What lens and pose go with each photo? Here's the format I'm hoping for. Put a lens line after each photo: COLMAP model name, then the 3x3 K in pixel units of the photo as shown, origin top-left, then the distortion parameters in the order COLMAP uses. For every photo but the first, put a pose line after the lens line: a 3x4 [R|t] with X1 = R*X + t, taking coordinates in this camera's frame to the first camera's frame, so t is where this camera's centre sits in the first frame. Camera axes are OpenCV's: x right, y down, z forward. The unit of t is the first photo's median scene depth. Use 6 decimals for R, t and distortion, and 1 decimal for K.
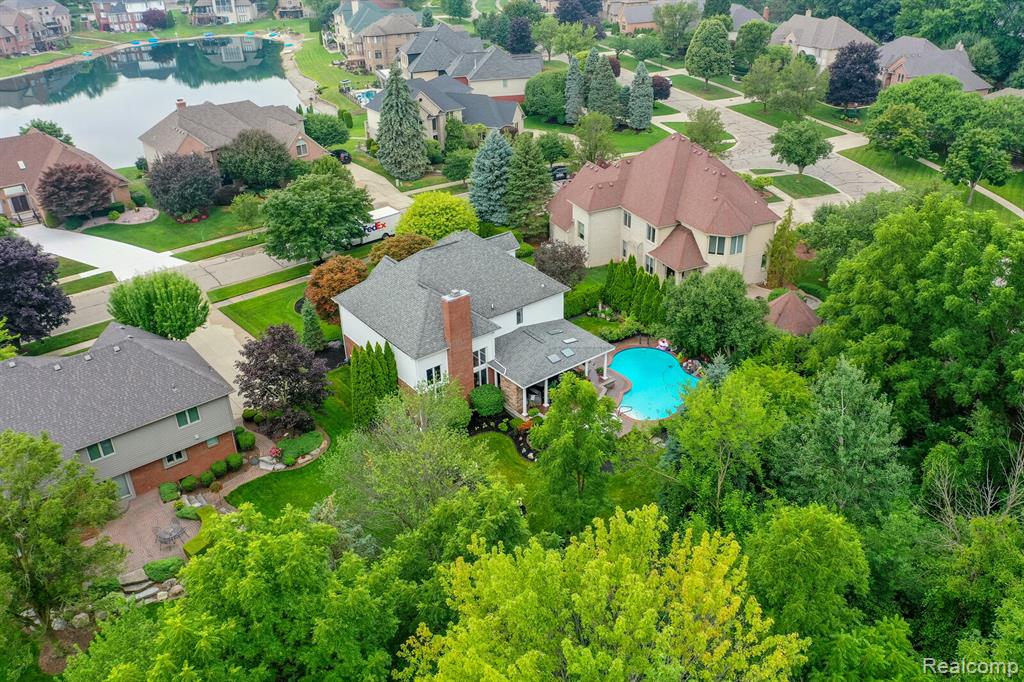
lens RADIAL K [[827.4, 0, 507.0], [0, 827.4, 340.7], [0, 0, 1]] dist [-0.005544, 0.005027]
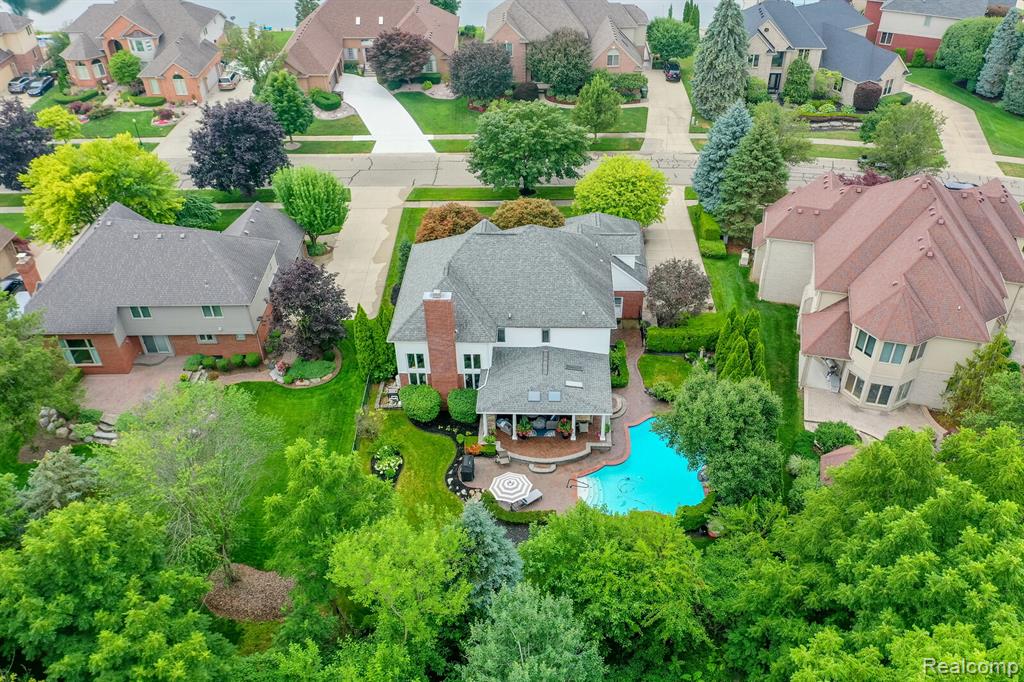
lens RADIAL K [[827.4, 0, 511.8], [0, 827.4, 344.5], [0, 0, 1]] dist [-0.005544, 0.005027]
pose [[0.762994, 0.401510, -0.506586, 0.370515], [-0.302271, 0.914352, 0.269432, -0.208621], [0.571377, -0.052448, 0.819010, 0.195566]]
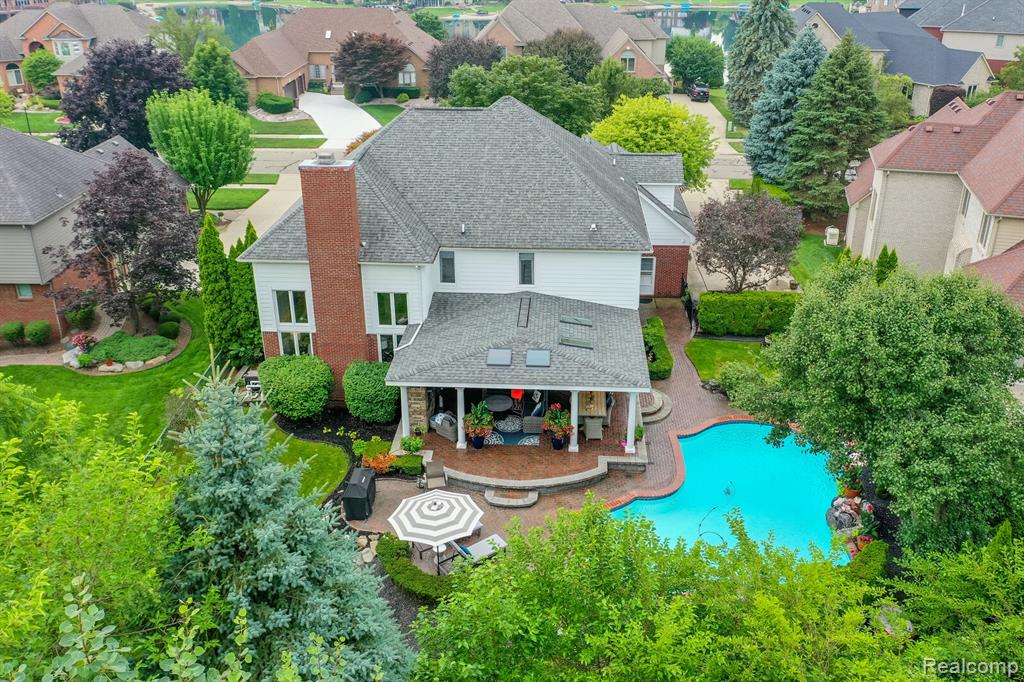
lens RADIAL K [[827.4, 0, 517.1], [0, 827.4, 280.0], [0, 0, 1]] dist [-0.005544, 0.005027]
pose [[0.753668, 0.270221, -0.599137, 0.262932], [-0.326367, 0.945112, 0.015718, -0.024425], [0.570499, 0.183693, 0.800492, 0.485292]]
